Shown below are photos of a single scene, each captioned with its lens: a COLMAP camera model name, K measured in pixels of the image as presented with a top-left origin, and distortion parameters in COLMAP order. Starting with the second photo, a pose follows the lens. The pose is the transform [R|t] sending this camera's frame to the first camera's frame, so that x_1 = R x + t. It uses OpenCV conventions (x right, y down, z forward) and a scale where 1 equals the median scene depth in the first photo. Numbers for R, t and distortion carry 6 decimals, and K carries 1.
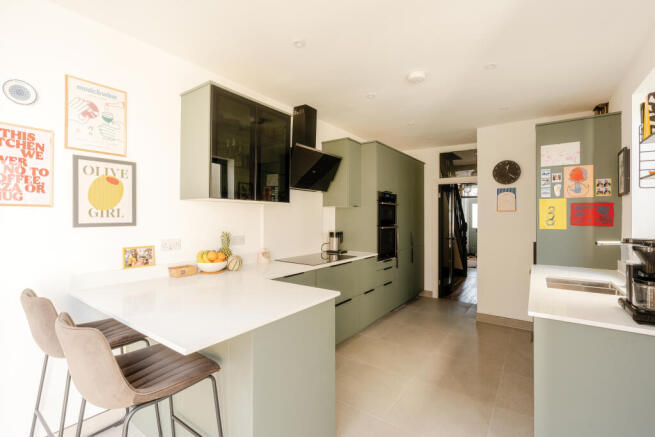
lens RADIAL K [[296.1, 0, 325.2], [0, 296.1, 215.5], [0, 0, 1]] dist [0.000506, 0.000553]
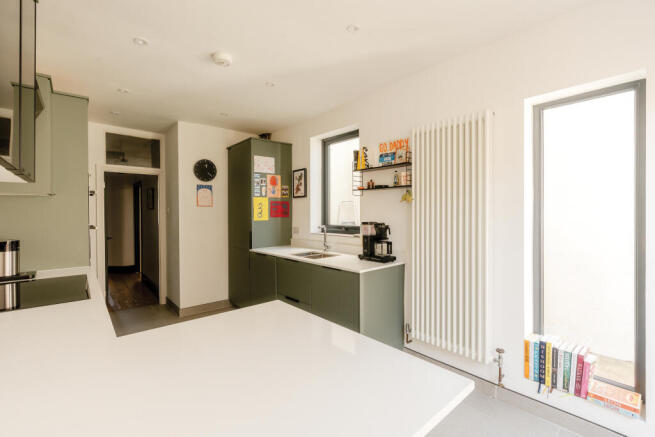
lens RADIAL K [[296.1, 0, 325.2], [0, 296.1, 215.5], [0, 0, 1]] dist [0.000506, 0.000553]
pose [[0.239464, -0.017258, 0.970752, -0.451927], [0.000921, 0.999846, 0.017548, 0.001282], [-0.970905, -0.003308, 0.239443, 0.415628]]
